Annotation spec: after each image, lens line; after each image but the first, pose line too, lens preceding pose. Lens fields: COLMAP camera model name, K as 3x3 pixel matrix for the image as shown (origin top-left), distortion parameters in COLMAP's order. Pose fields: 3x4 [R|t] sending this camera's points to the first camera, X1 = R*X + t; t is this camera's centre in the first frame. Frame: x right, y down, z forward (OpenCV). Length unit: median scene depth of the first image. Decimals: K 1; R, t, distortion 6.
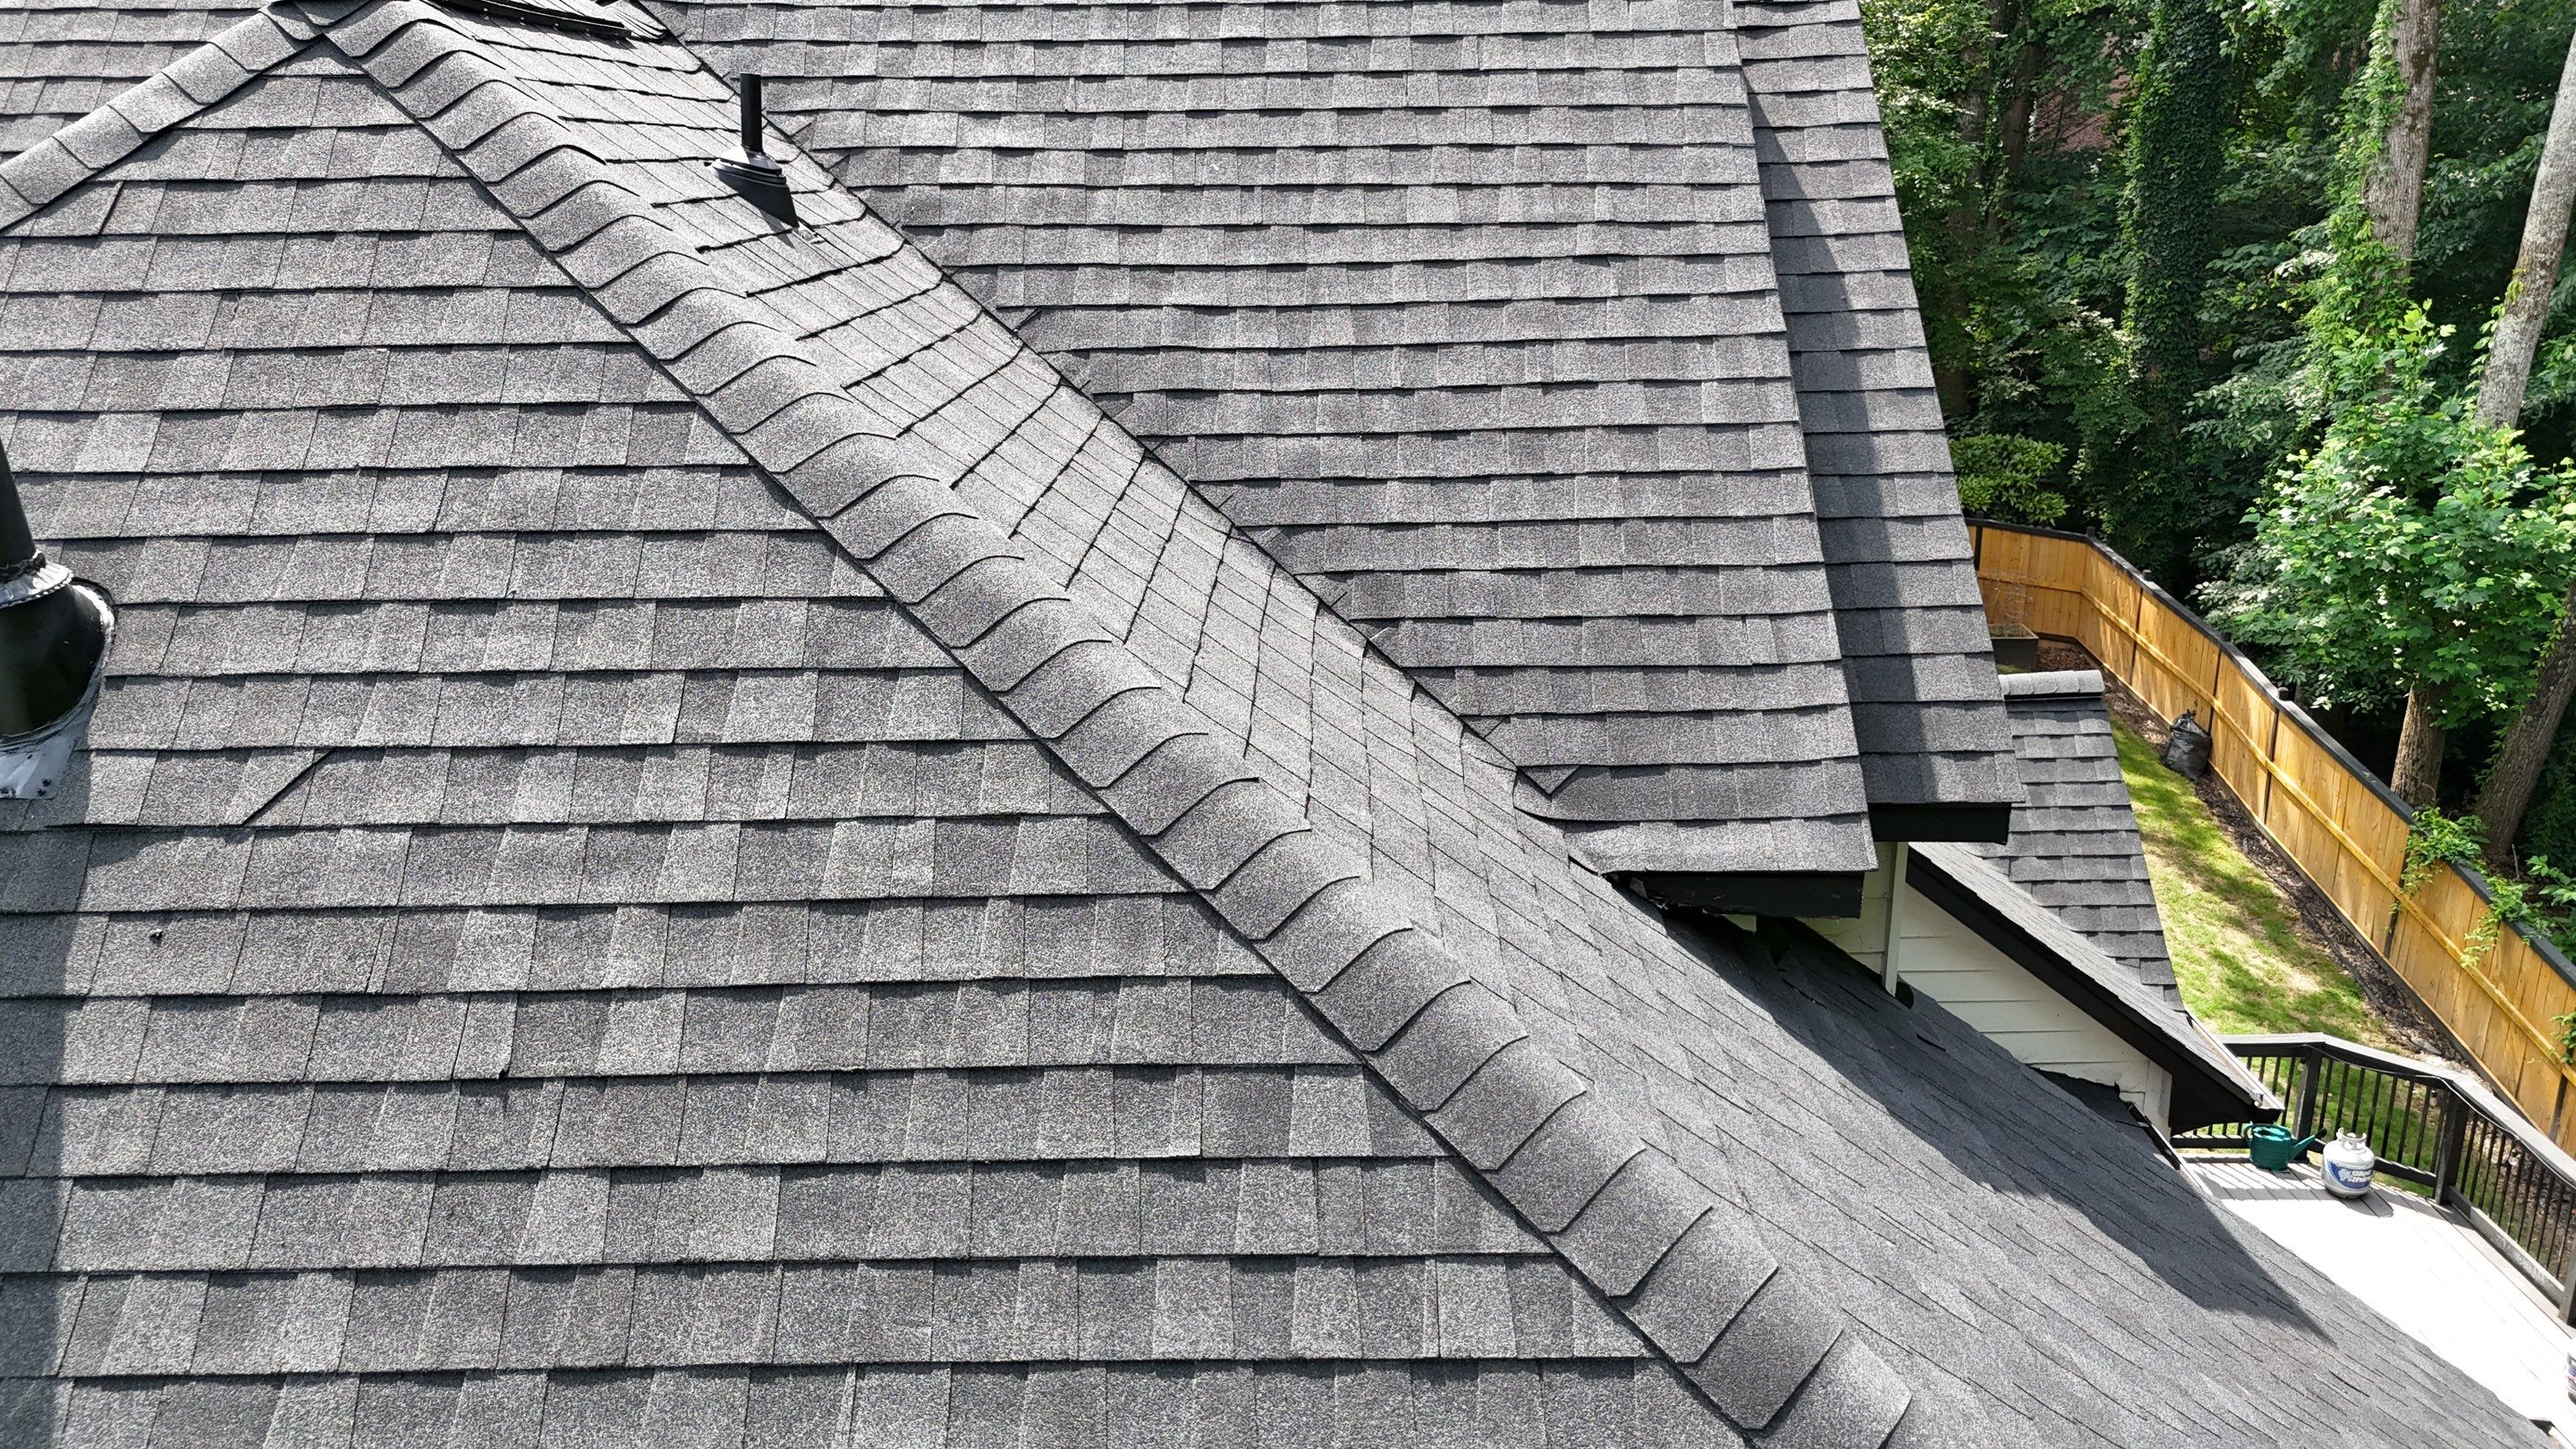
lens RADIAL K [[1895.5, 0, 1288.0], [0, 1895.5, 724.5], [0, 0, 1]] dist [0.072212, -0.074757]
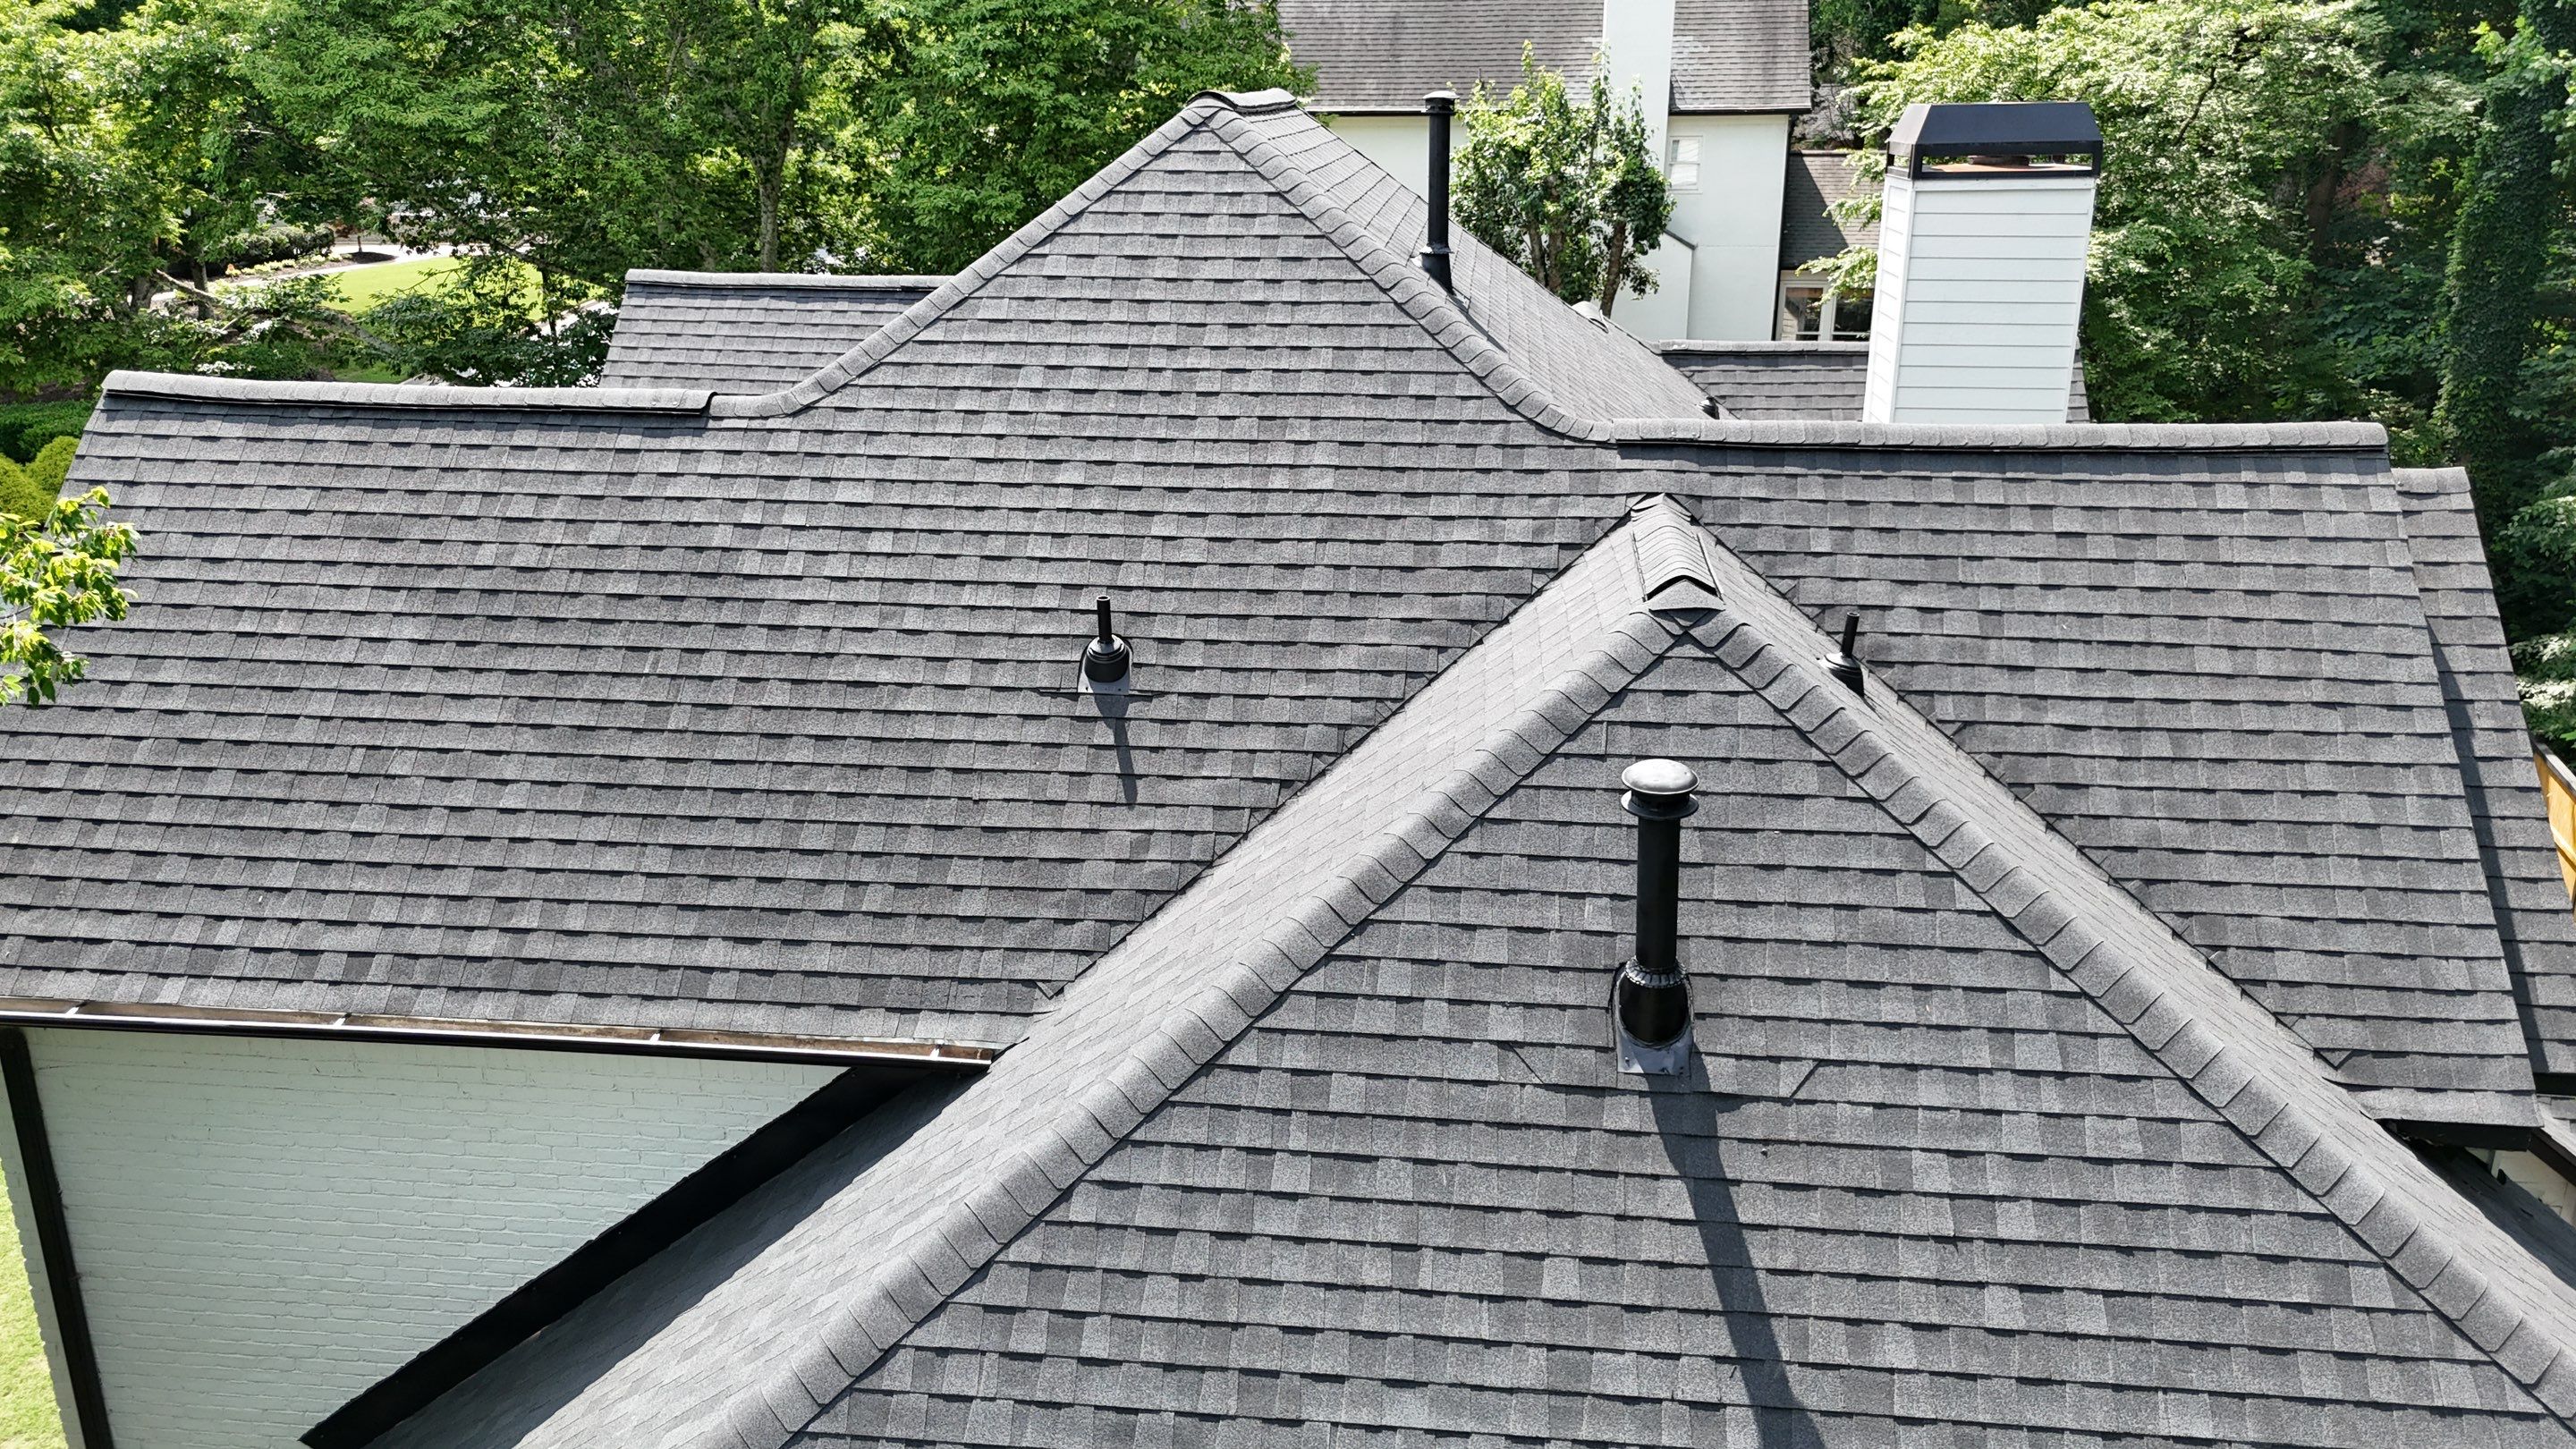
lens RADIAL K [[1895.5, 0, 1288.0], [0, 1895.5, 724.5], [0, 0, 1]] dist [0.072212, -0.074757]
pose [[0.995361, 0.043755, -0.085690, -0.804993], [-0.041805, 0.998827, 0.024425, -0.330764], [0.086658, -0.020729, 0.996022, -0.959884]]
